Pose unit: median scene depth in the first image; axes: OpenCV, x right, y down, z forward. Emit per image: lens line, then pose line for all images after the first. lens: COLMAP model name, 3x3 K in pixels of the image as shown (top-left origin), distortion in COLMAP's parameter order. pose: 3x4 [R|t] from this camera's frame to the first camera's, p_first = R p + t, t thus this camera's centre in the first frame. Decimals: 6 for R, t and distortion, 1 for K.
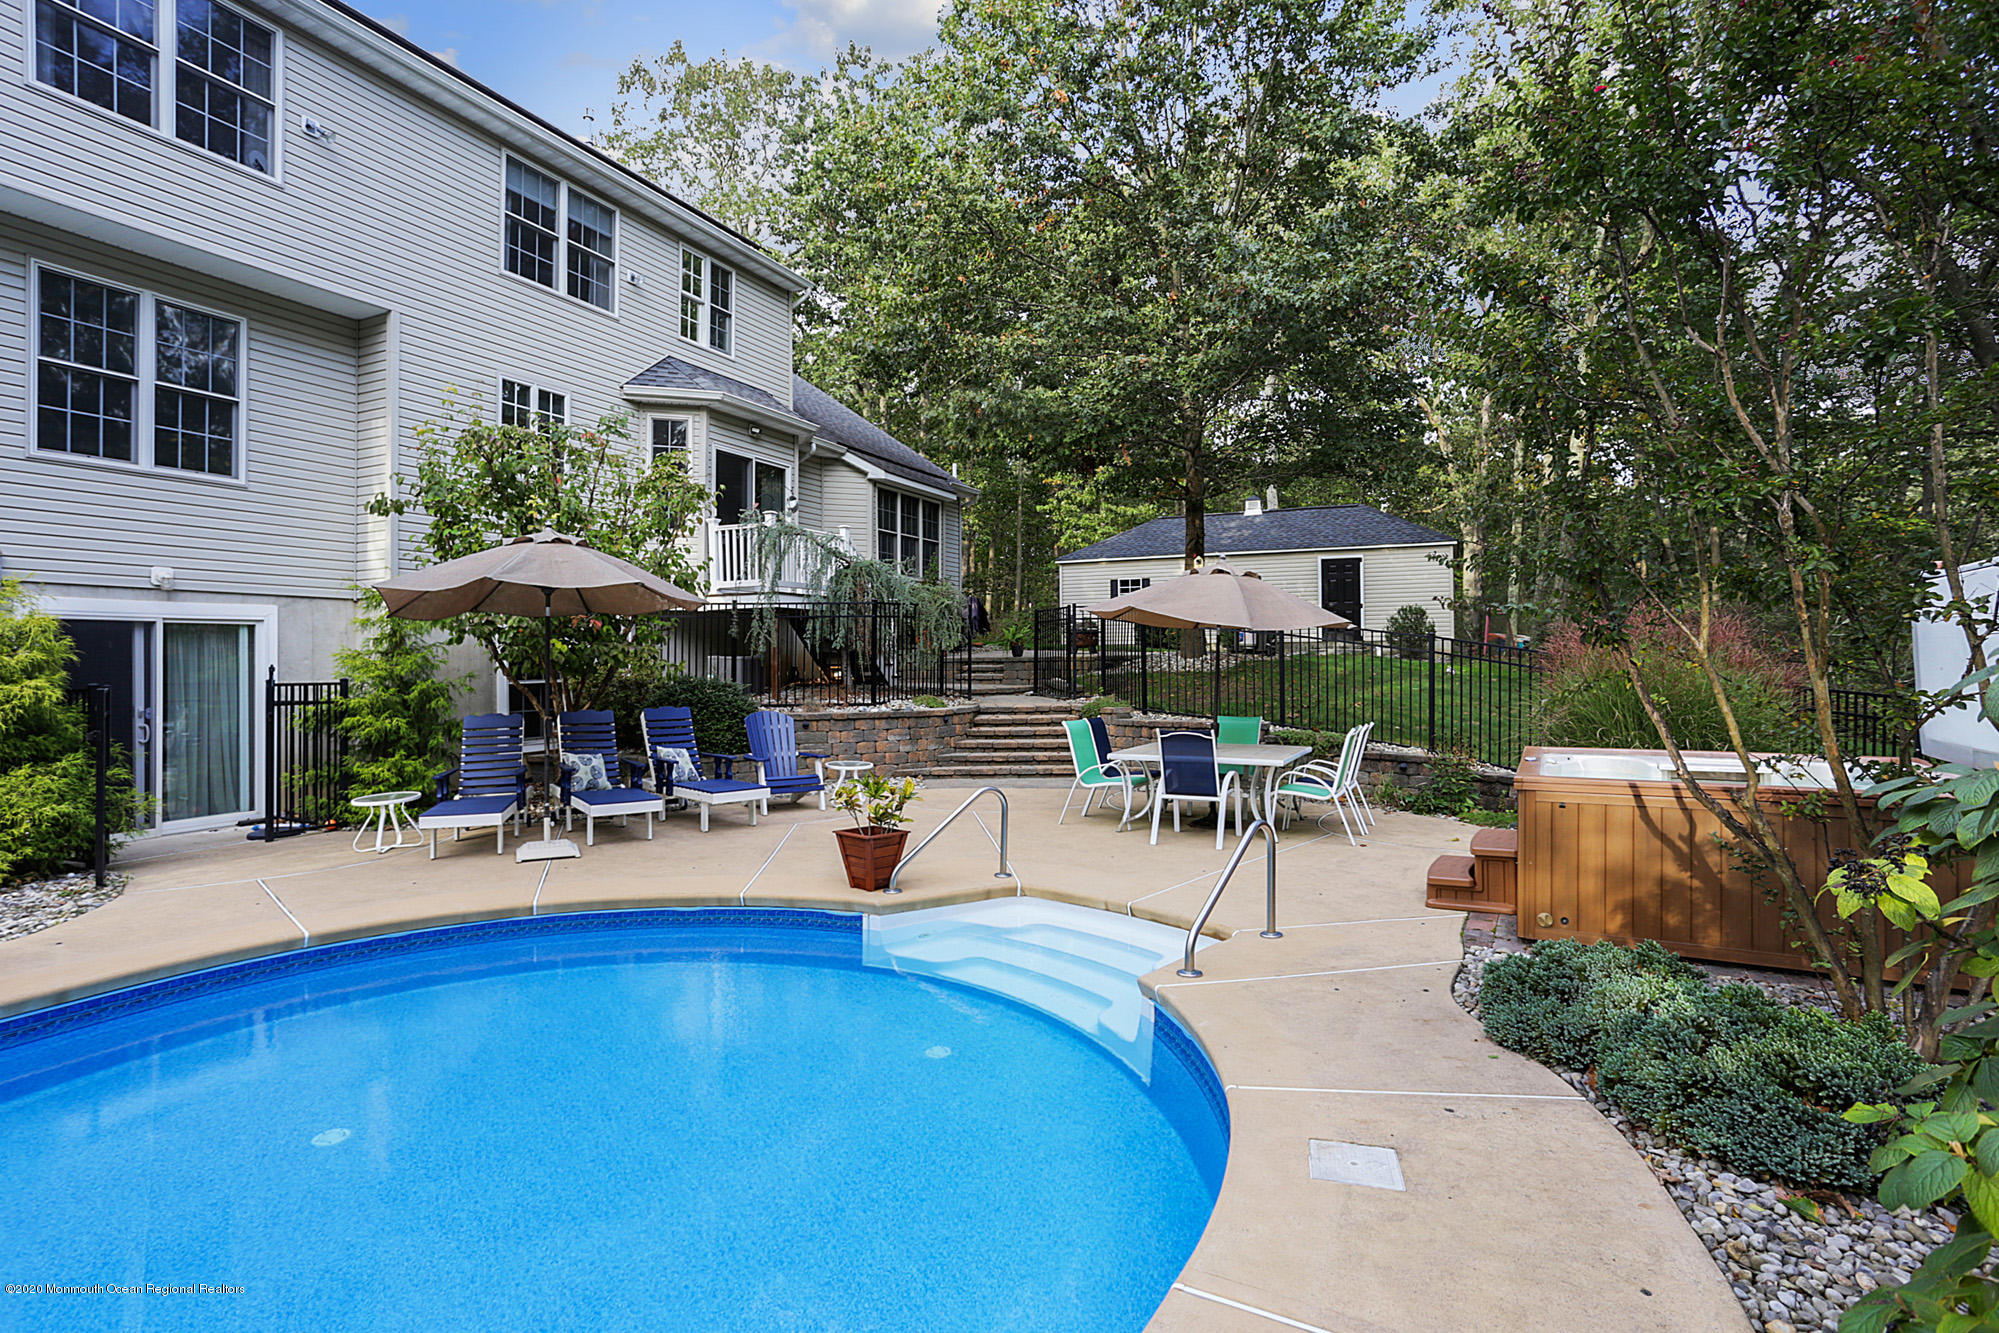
lens RADIAL K [[979.6, 0, 999.3], [0, 979.6, 646.2], [0, 0, 1]] dist [-0.044688, 0.018050]
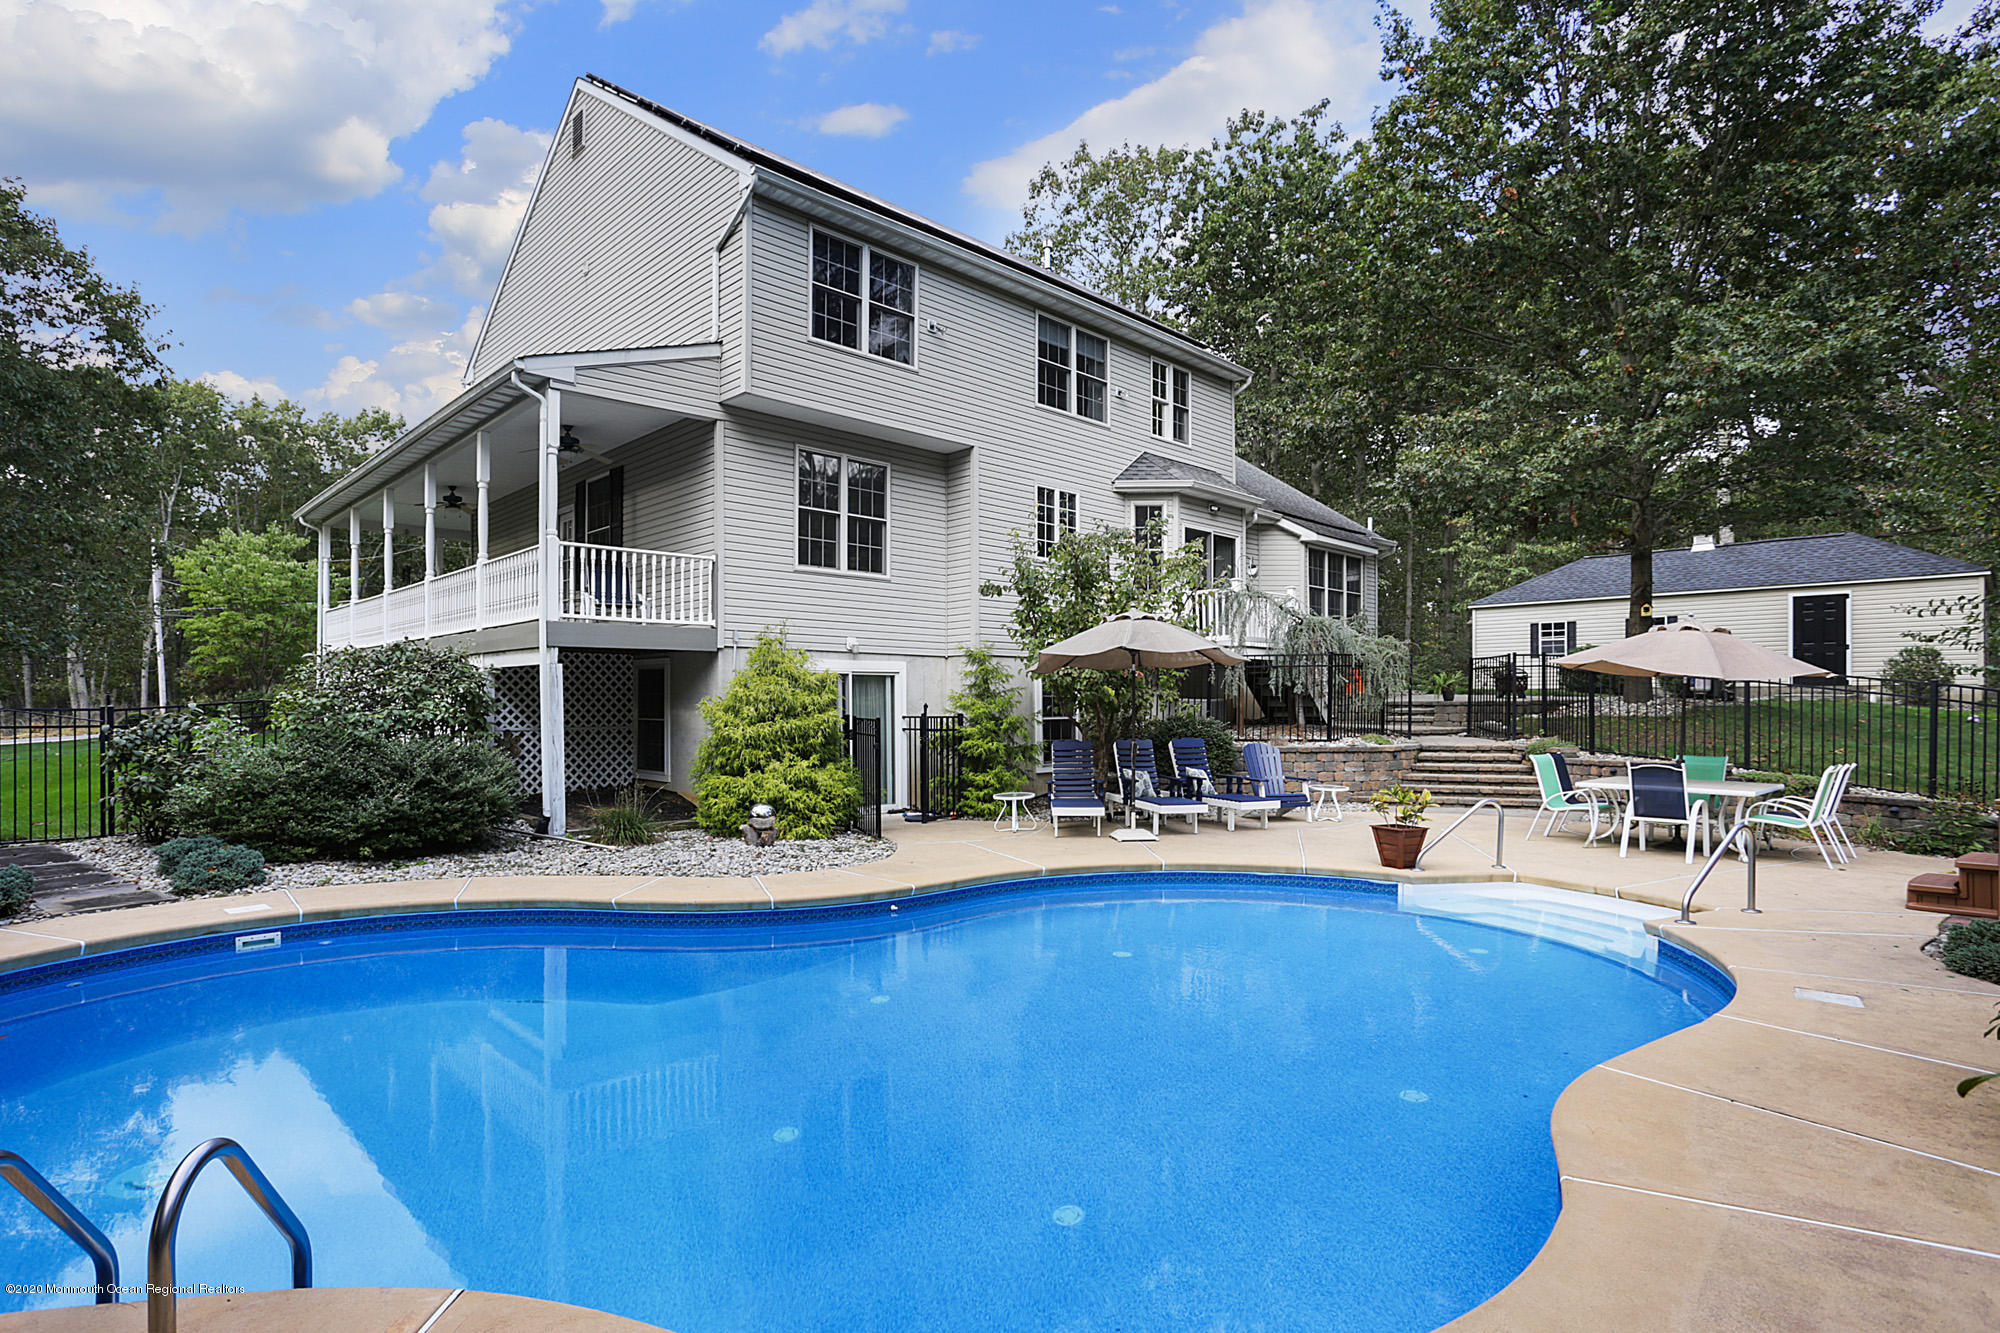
lens RADIAL K [[993.7, 0, 953.3], [0, 993.7, 707.0], [0, 0, 1]] dist [-0.062948, 0.037215]
pose [[0.924321, 0.009337, -0.381501, -0.096781], [-0.001999, 0.999805, 0.019628, -0.003359], [0.381610, -0.017380, 0.924160, -0.272235]]
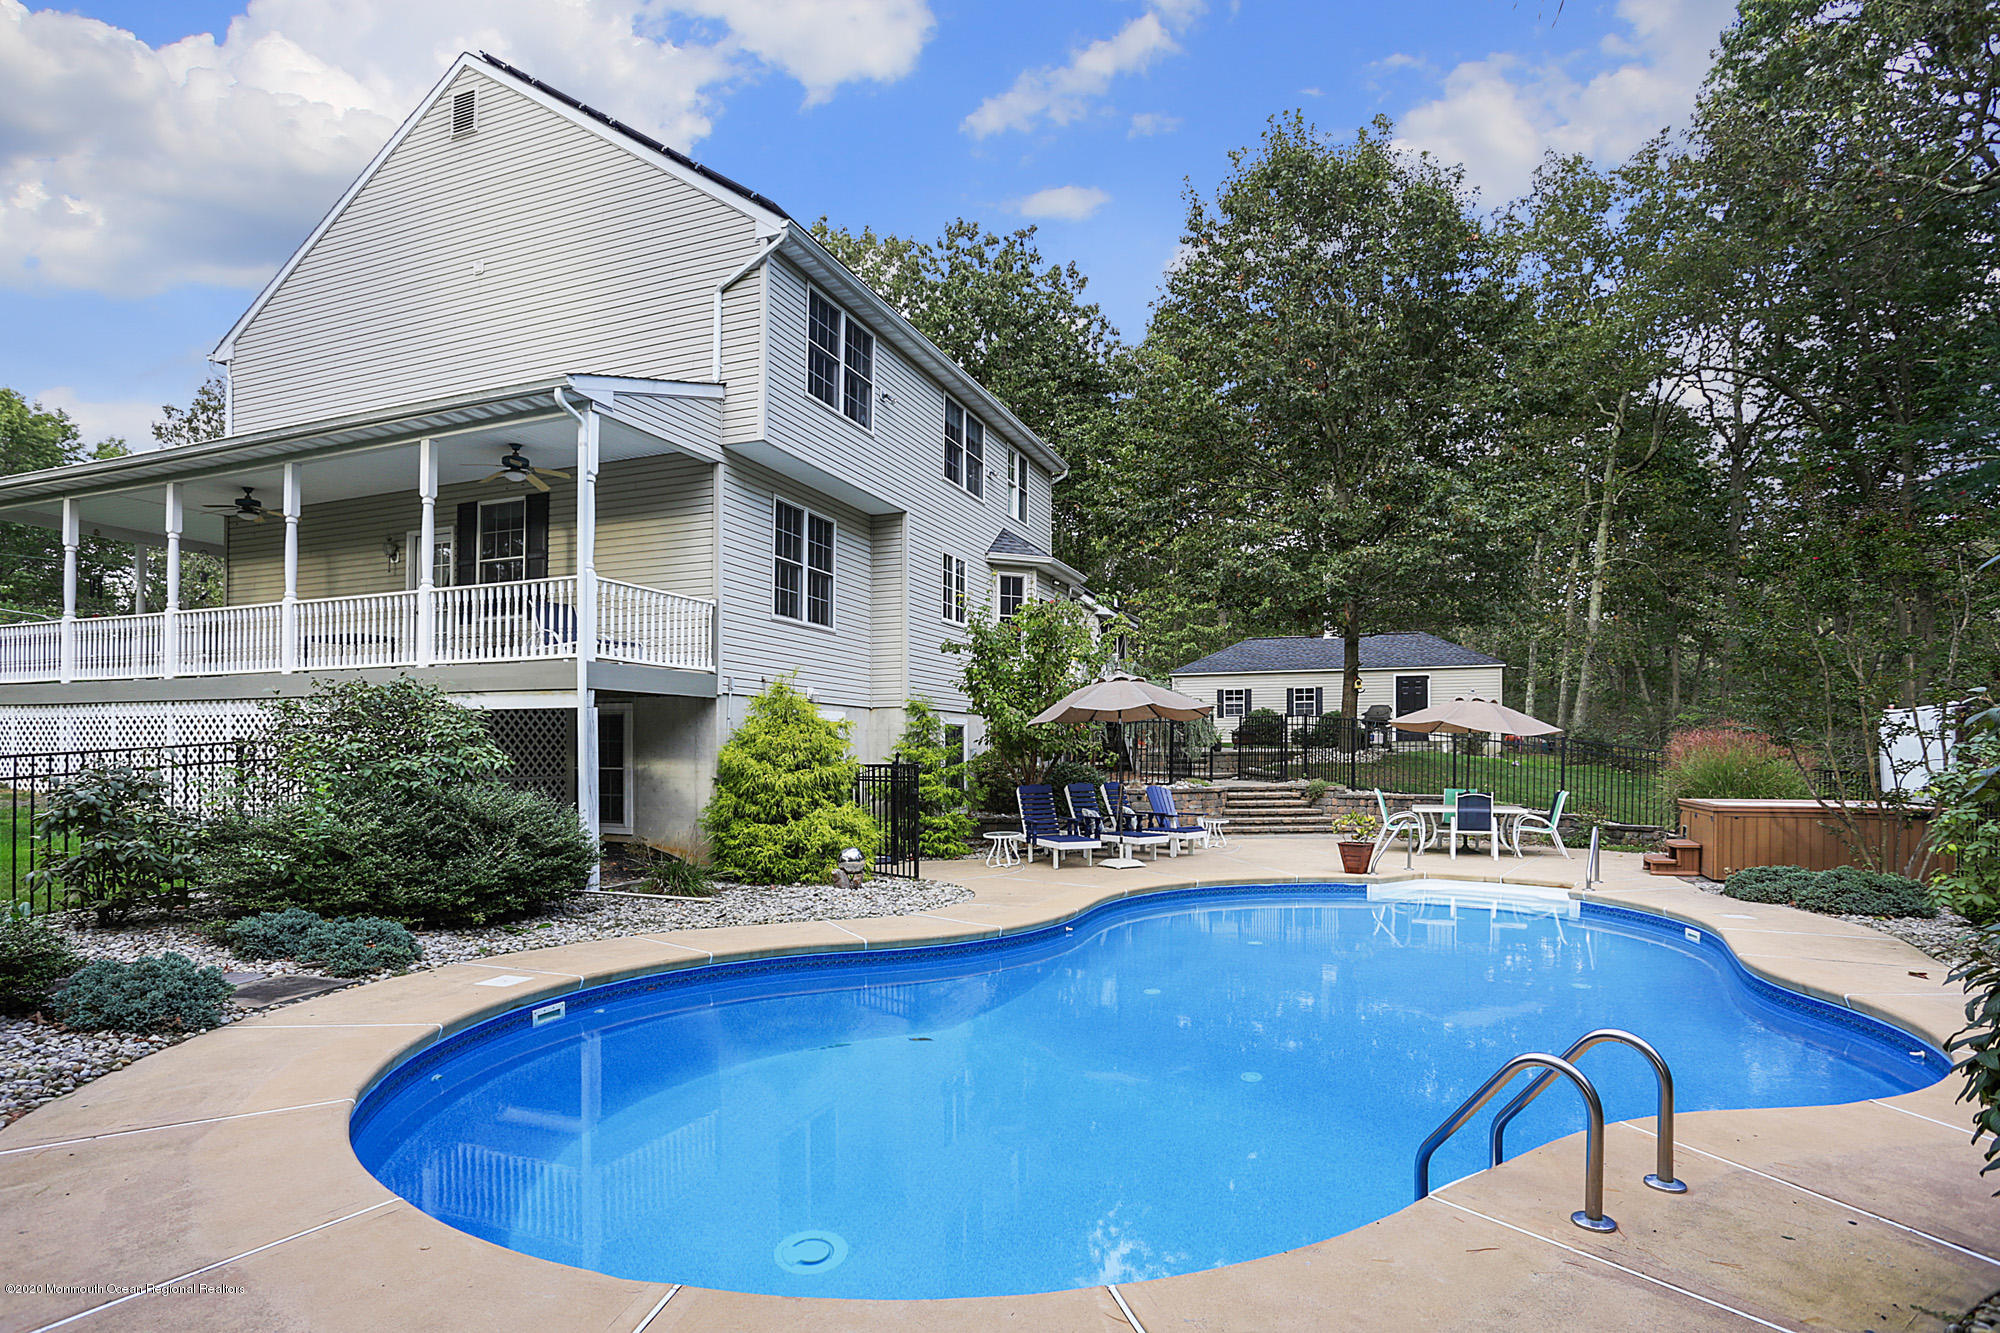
lens RADIAL K [[983.7, 0, 1000.4], [0, 983.7, 751.8], [0, 0, 1]] dist [-0.074774, 0.000077]
pose [[0.997892, 0.008524, 0.064331, -0.483506], [-0.009095, 0.999922, 0.008597, 0.002820], [-0.064253, -0.009164, 0.997892, -0.418613]]
